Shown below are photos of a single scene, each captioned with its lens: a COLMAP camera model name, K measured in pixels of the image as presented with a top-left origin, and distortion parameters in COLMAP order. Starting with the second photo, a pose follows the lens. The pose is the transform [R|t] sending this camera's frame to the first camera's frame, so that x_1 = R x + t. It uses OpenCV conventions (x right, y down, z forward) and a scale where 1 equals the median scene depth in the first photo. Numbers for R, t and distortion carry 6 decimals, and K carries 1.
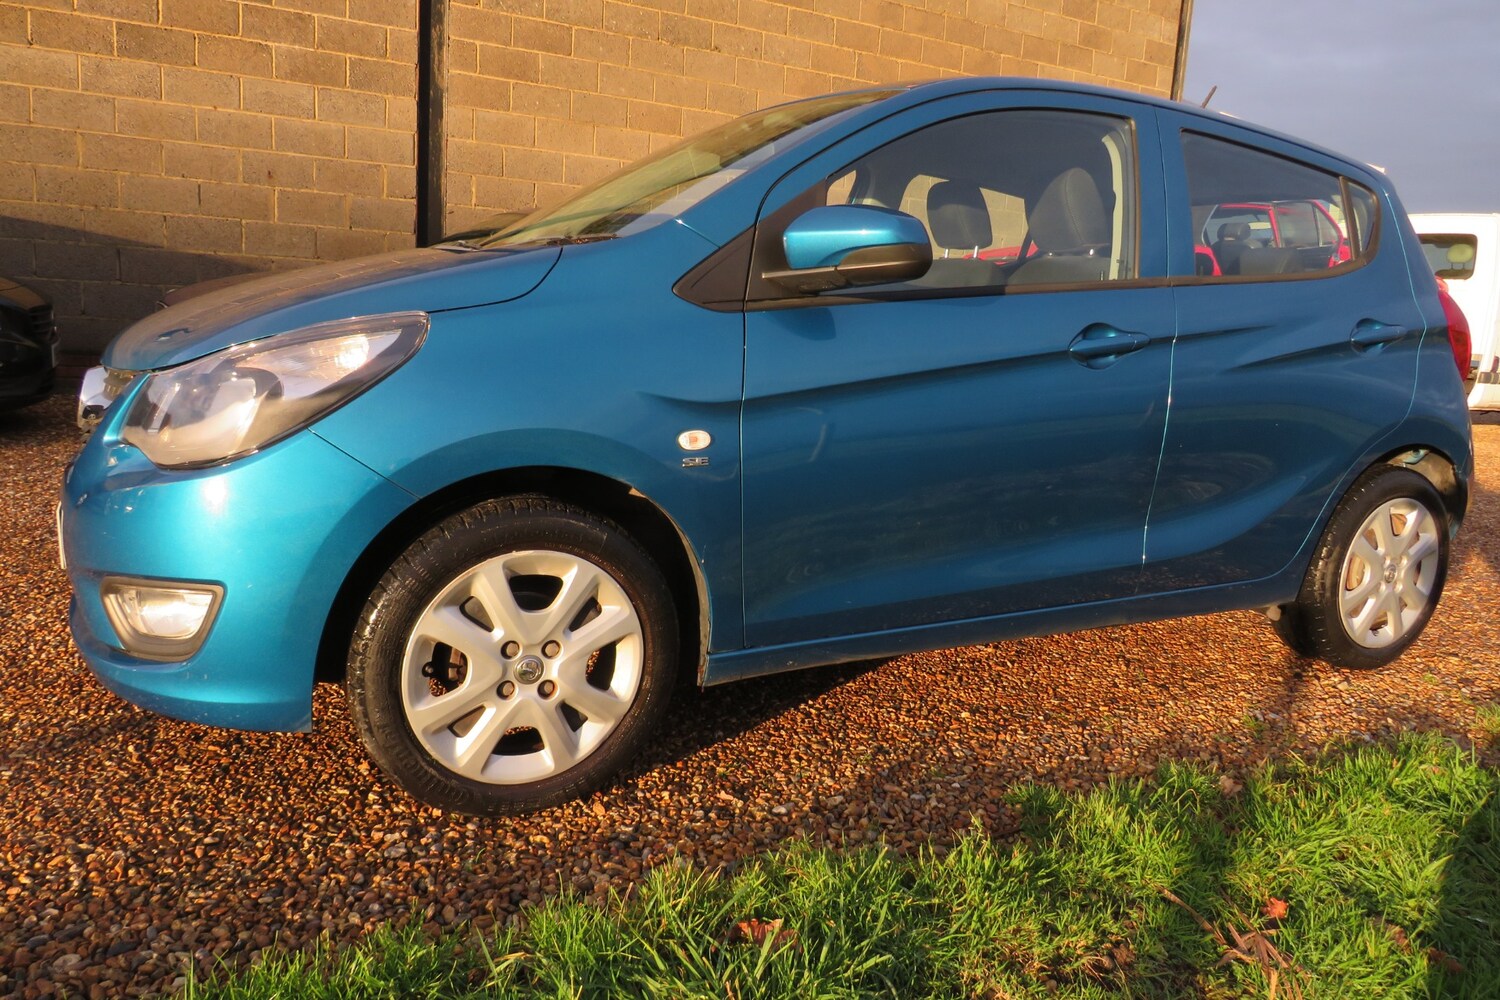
lens RADIAL K [[1026.0, 0, 710.4], [0, 1026.0, 523.9], [0, 0, 1]] dist [-0.016352, -0.005853]
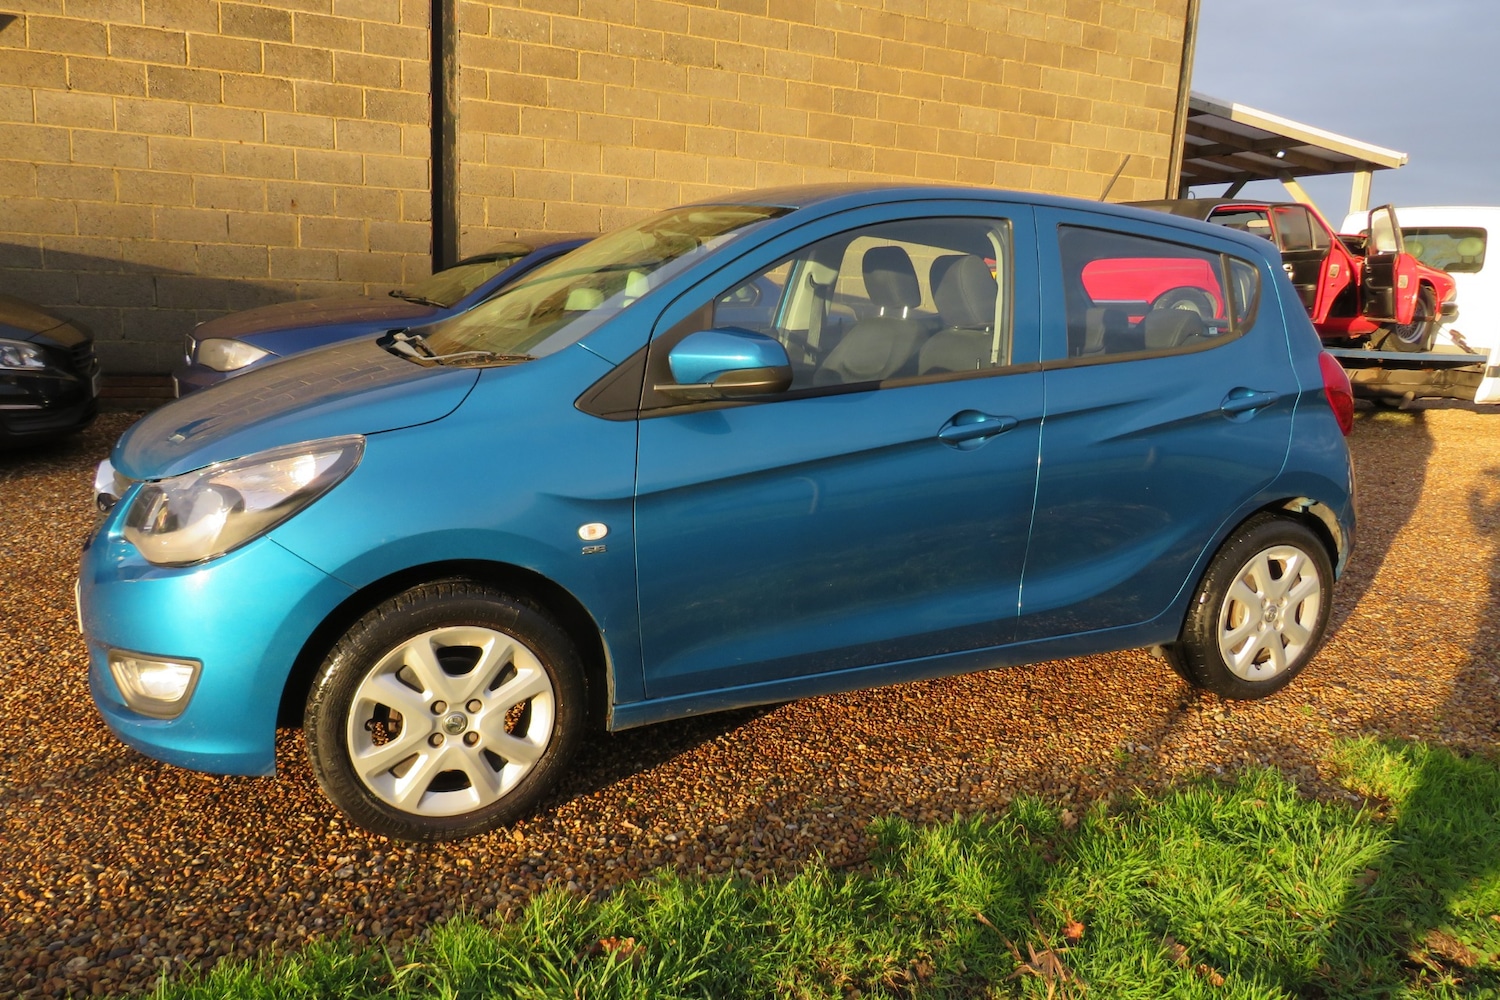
lens RADIAL K [[1068.1, 0, 750.0], [0, 1068.1, 500.0], [0, 0, 1]] dist [-0.031425, 0.010536]
pose [[0.999236, -0.001705, -0.039049, 0.212164], [0.002674, 0.999690, 0.024761, -0.145649], [0.038995, -0.024846, 0.998930, -0.224858]]
